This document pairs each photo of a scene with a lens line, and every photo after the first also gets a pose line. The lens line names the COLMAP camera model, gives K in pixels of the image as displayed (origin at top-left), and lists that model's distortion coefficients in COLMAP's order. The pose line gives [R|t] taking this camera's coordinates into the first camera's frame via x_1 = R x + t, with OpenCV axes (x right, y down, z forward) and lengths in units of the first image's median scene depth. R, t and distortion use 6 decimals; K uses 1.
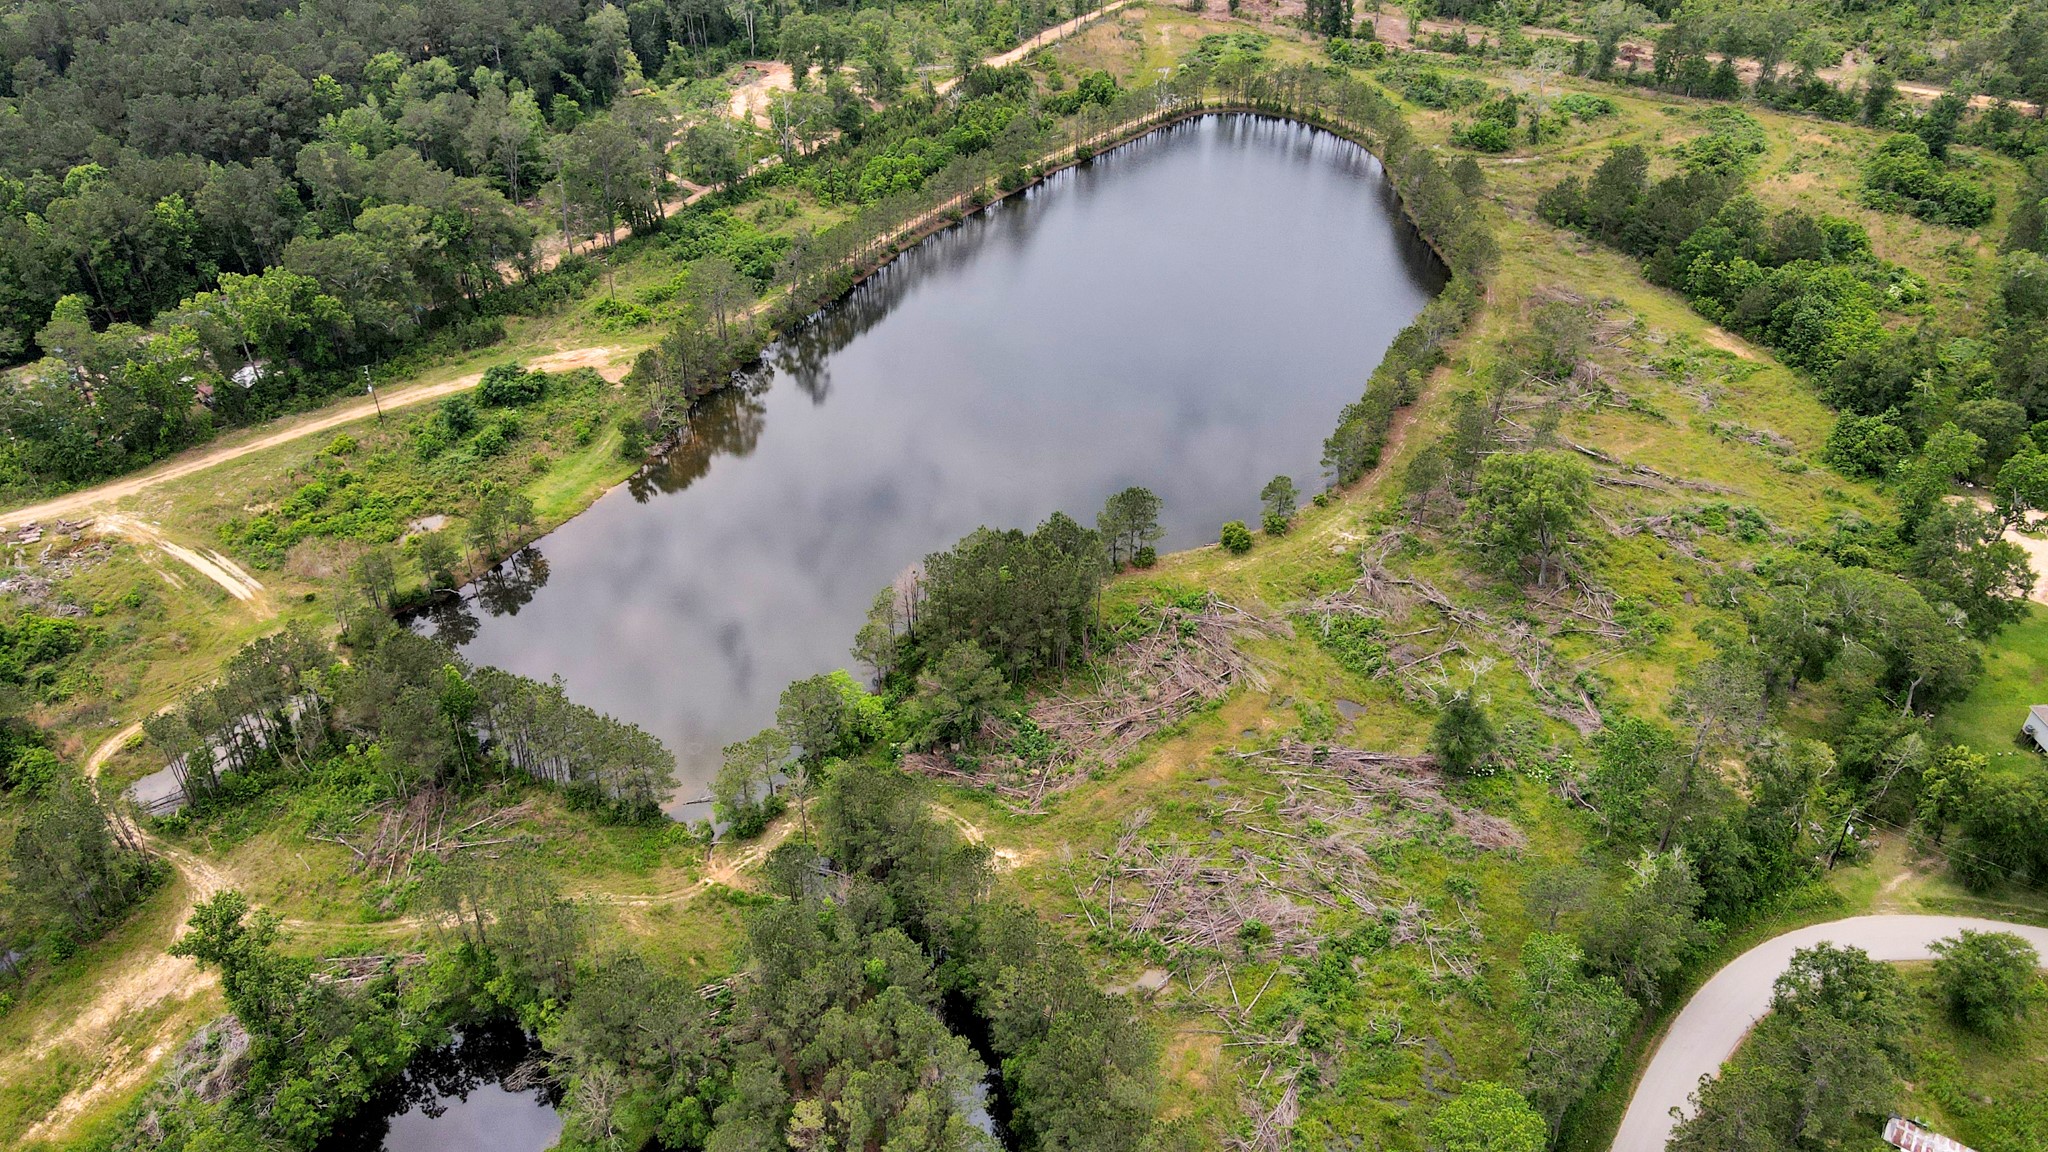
lens RADIAL K [[1491.6, 0, 1024.0], [0, 1491.6, 576.0], [0, 0, 1]] dist [-0.001454, 0.046571]
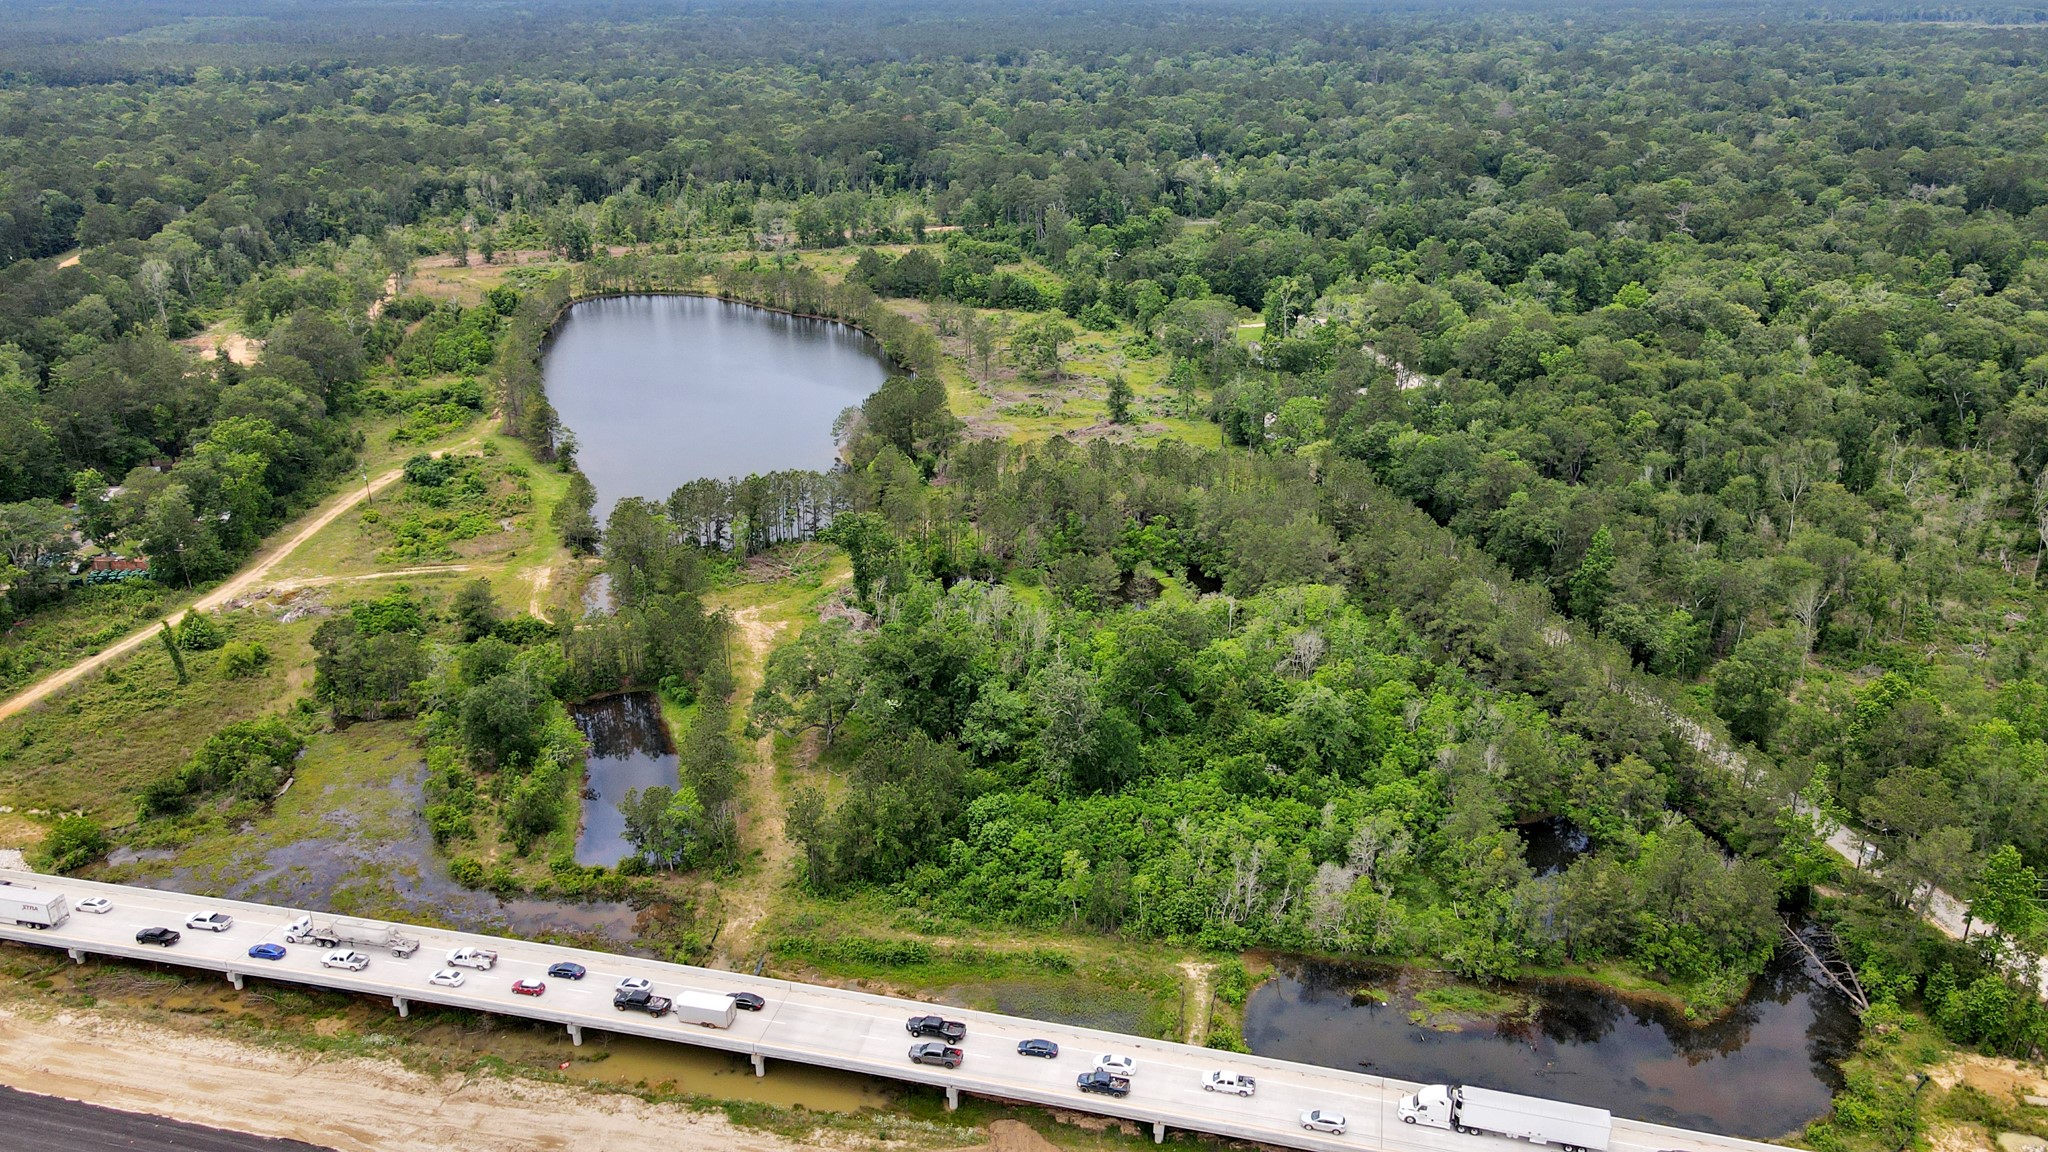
lens RADIAL K [[1497.3, 0, 1024.0], [0, 1497.3, 576.0], [0, 0, 1]] dist [0.017433, 0.006397]
pose [[0.660699, -0.288177, 0.693131, -0.986194], [0.446652, 0.893049, -0.054458, 0.280820], [-0.603306, 0.345569, 0.718752, -0.269066]]
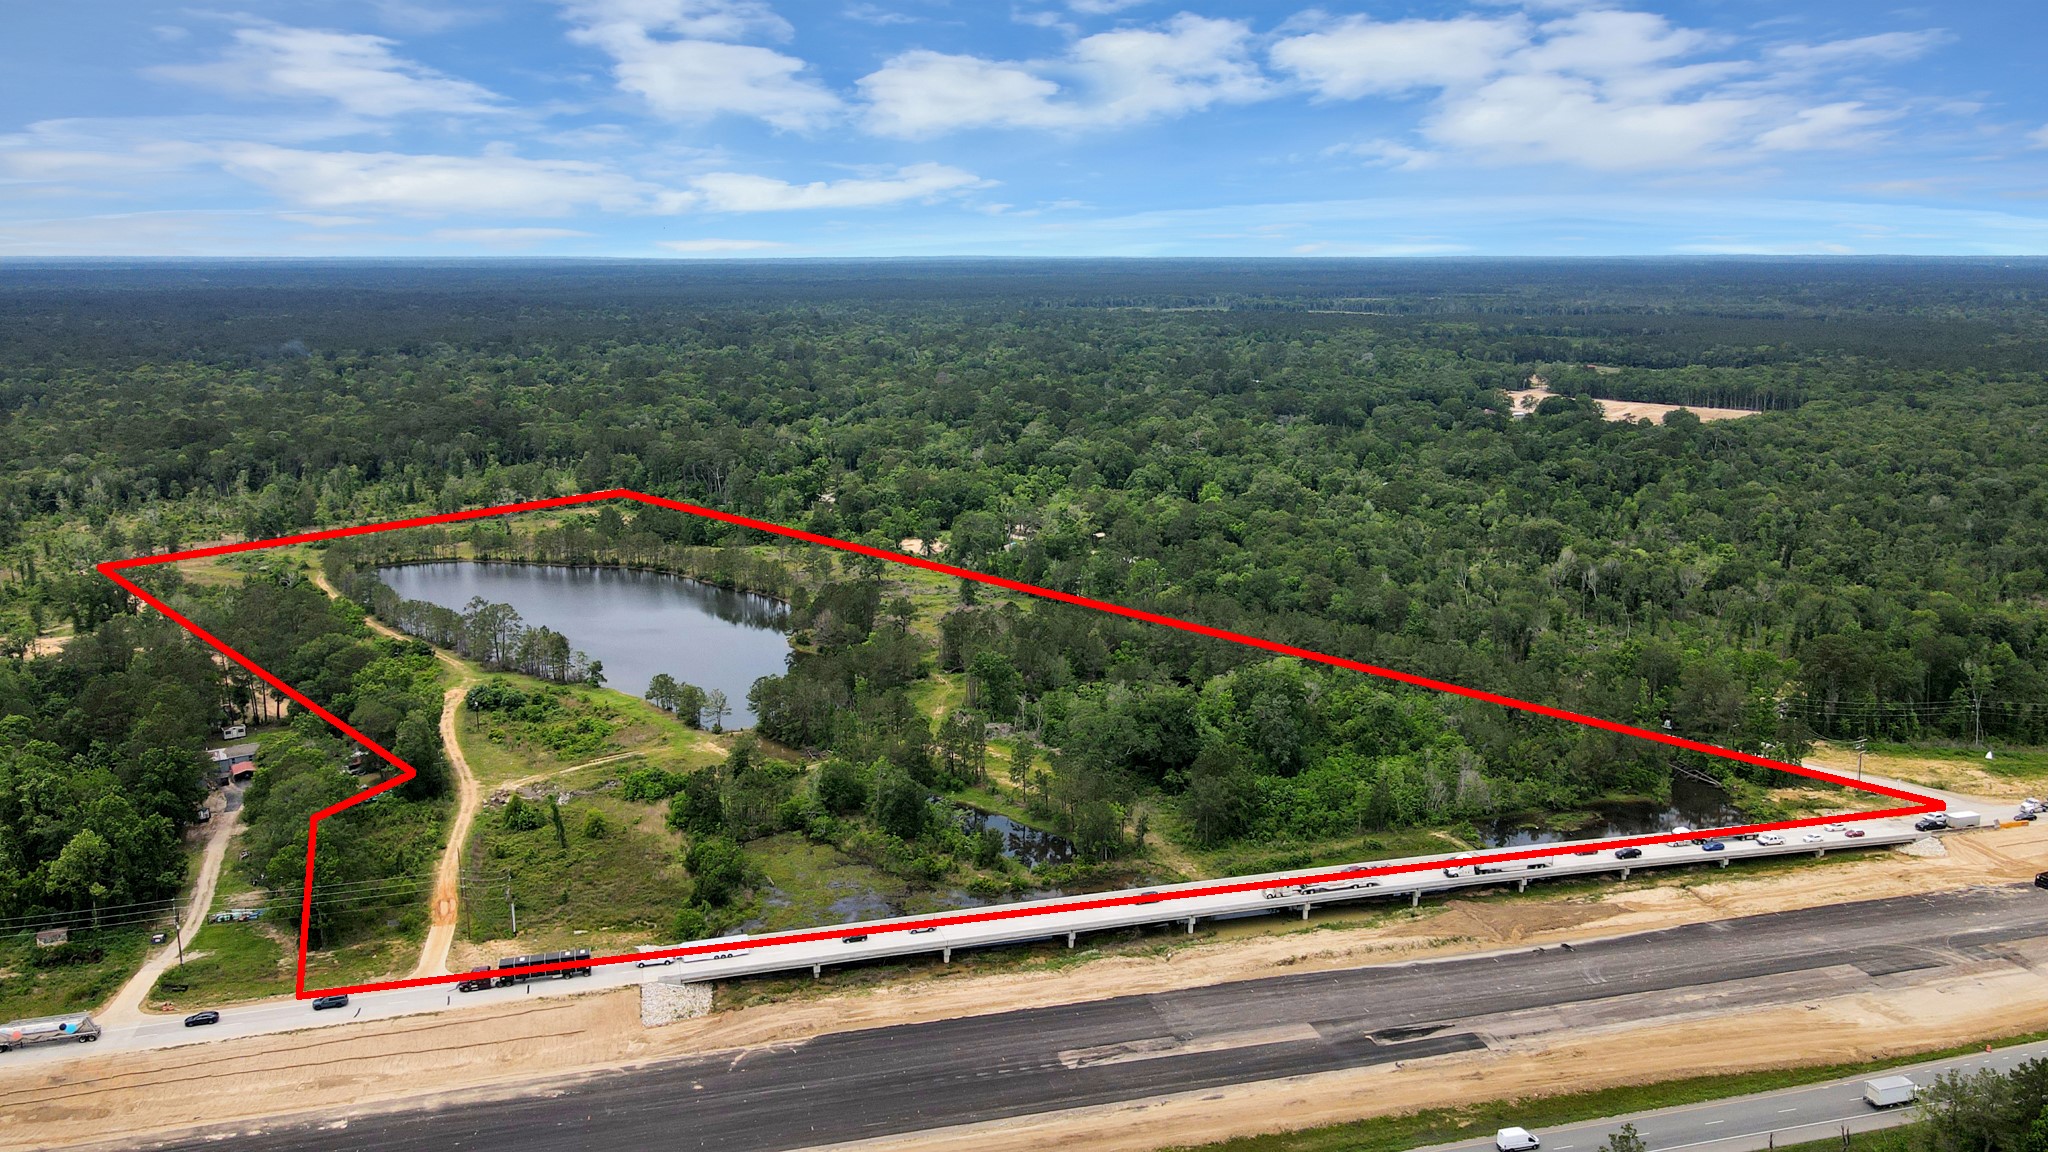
lens RADIAL K [[1507.1, 0, 1024.0], [0, 1507.1, 576.0], [0, 0, 1]] dist [-0.003480, 0.036509]
pose [[0.227642, -0.207238, 0.951437, -1.697573], [0.578839, 0.814512, 0.038919, 0.027696], [-0.783022, 0.541869, 0.305375, 0.045643]]
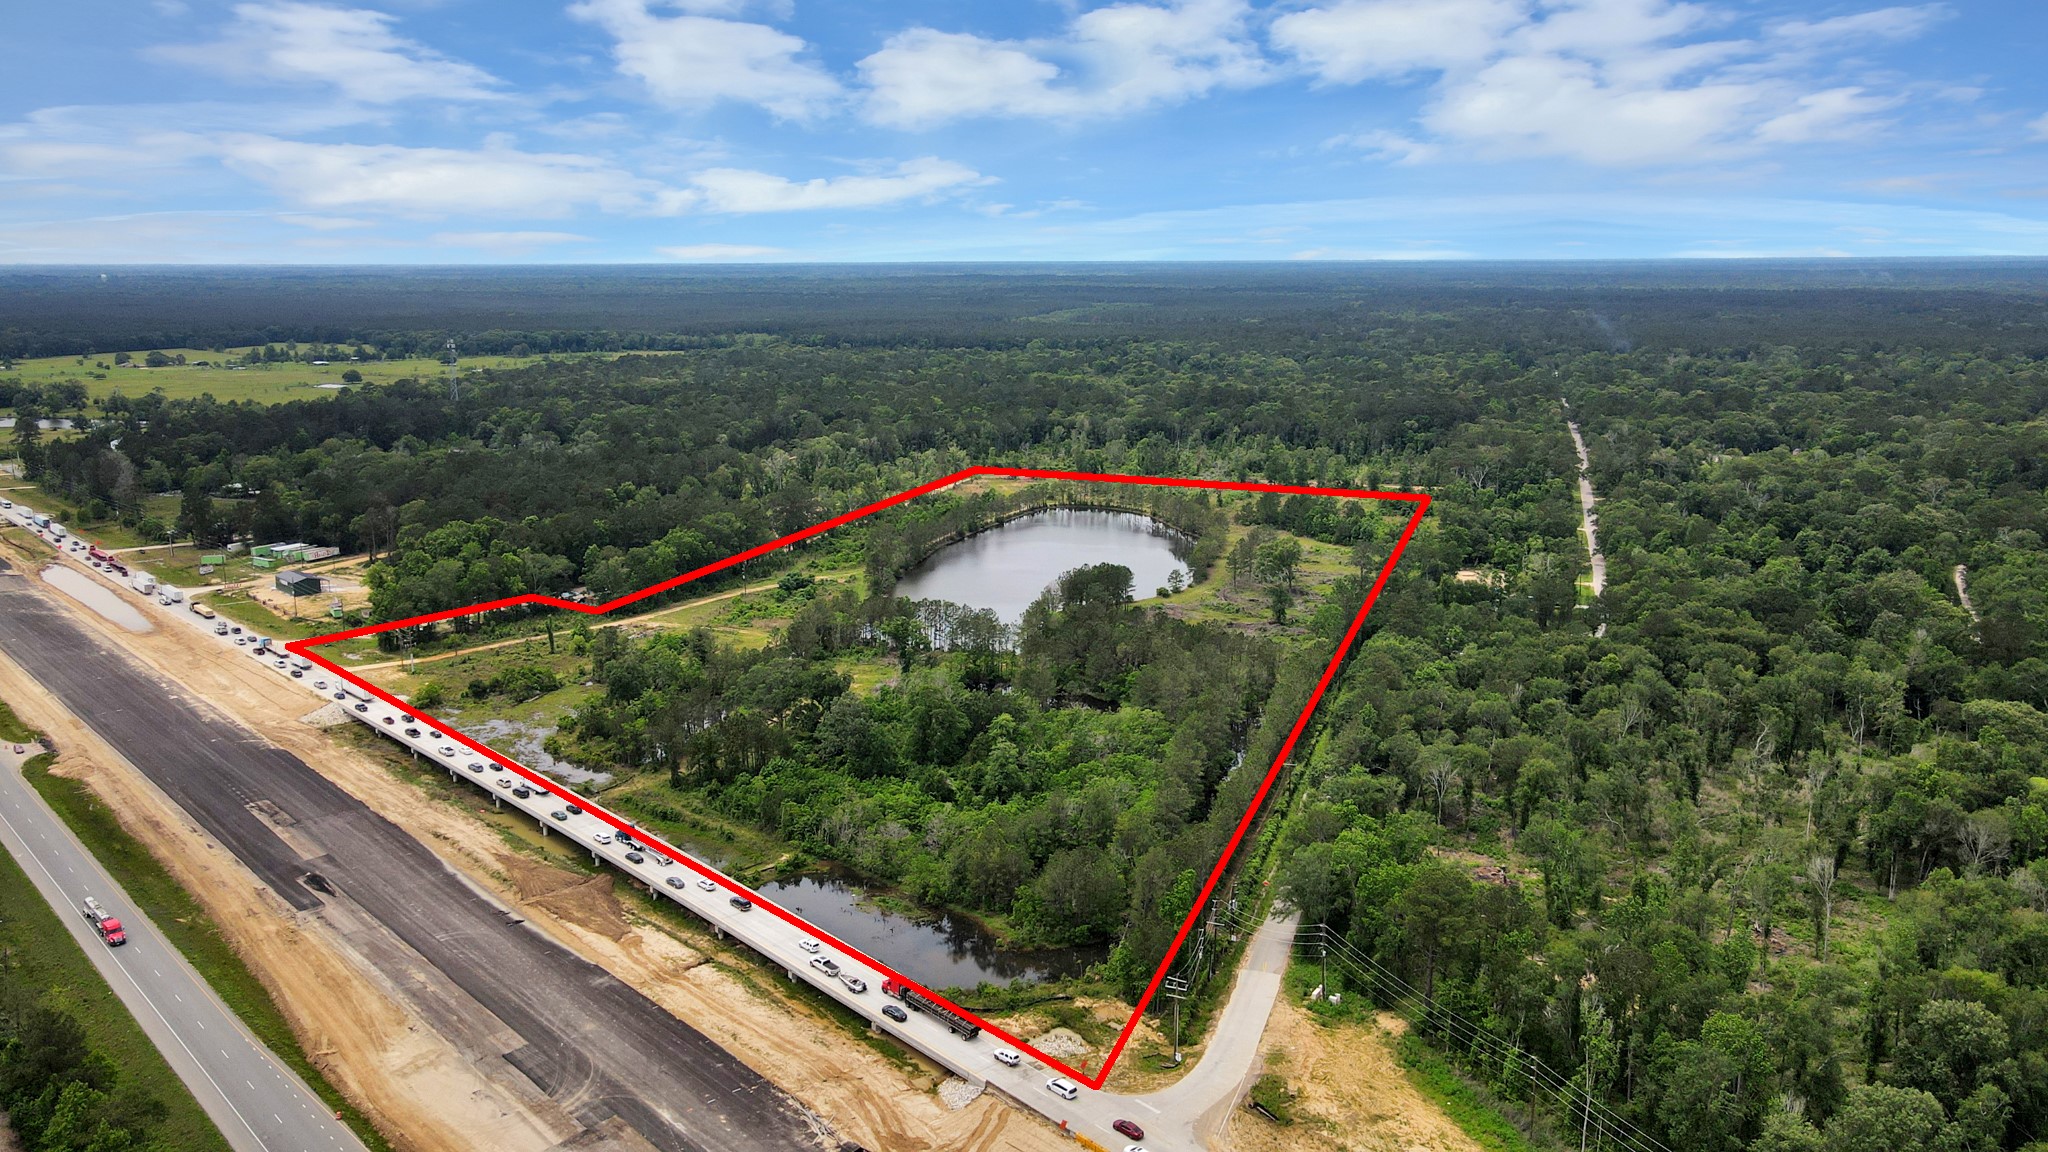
lens RADIAL K [[1515.3, 0, 1024.0], [0, 1515.3, 576.0], [0, 0, 1]] dist [-0.041628, 0.136887]
pose [[0.964765, -0.057826, 0.256678, -0.593938], [0.158491, 0.906422, -0.391508, 0.745632], [-0.210020, 0.418395, 0.883650, -0.920373]]
